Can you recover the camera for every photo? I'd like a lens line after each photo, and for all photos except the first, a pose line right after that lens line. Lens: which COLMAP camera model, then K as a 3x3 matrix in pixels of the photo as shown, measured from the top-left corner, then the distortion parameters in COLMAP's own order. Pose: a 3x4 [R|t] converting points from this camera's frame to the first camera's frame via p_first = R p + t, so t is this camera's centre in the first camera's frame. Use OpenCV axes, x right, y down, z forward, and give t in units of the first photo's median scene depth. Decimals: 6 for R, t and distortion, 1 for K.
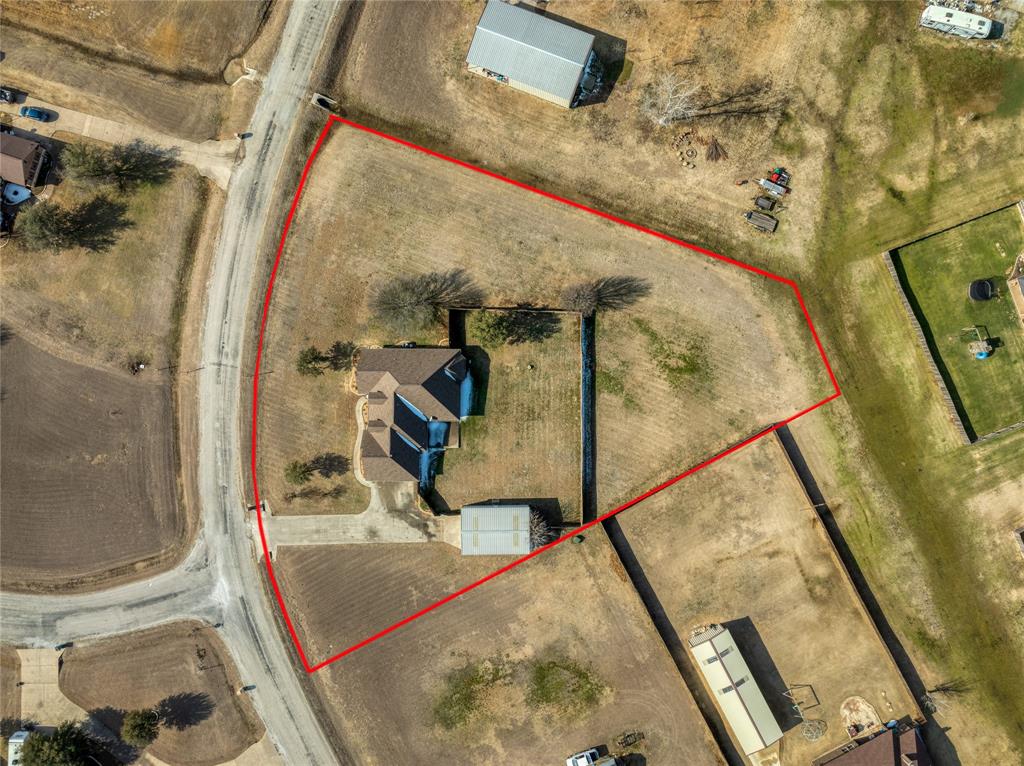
lens RADIAL K [[725.3, 0, 512.0], [0, 725.3, 383.0], [0, 0, 1]] dist [-0.047978, 0.041308]
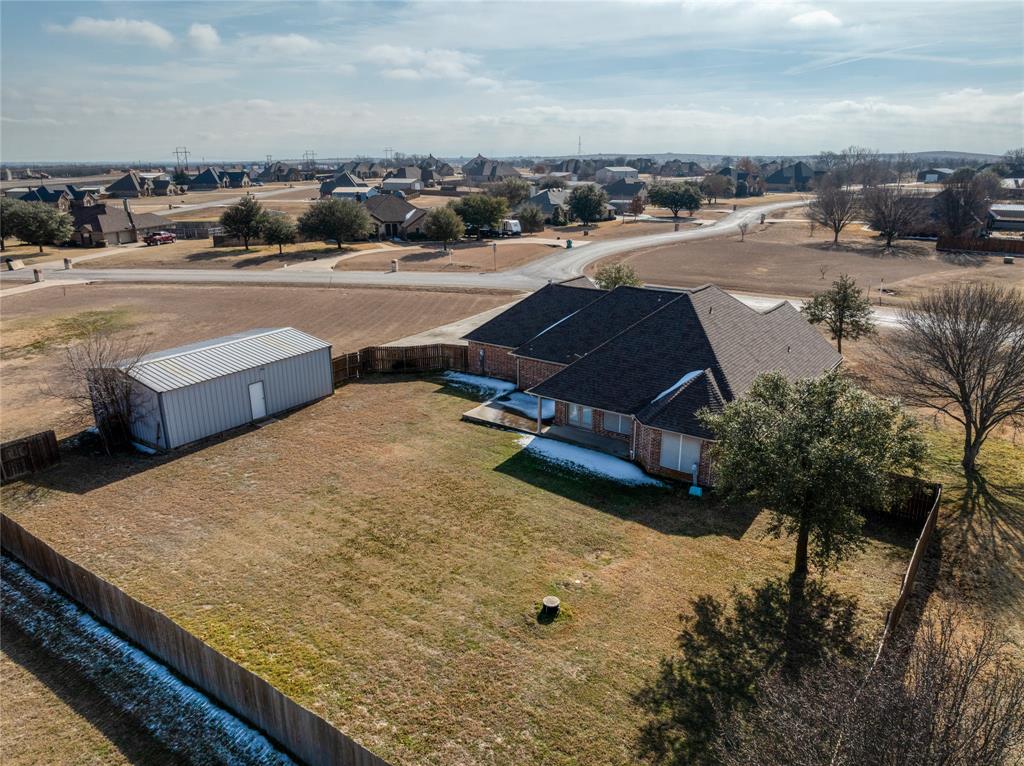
lens RADIAL K [[725.3, 0, 512.0], [0, 725.3, 383.0], [0, 0, 1]] dist [-0.047978, 0.041308]
pose [[-0.582979, 0.255743, -0.771188, 0.164944], [-0.812209, -0.158587, 0.561398, -0.113320], [0.021273, 0.953649, 0.300169, 0.887075]]
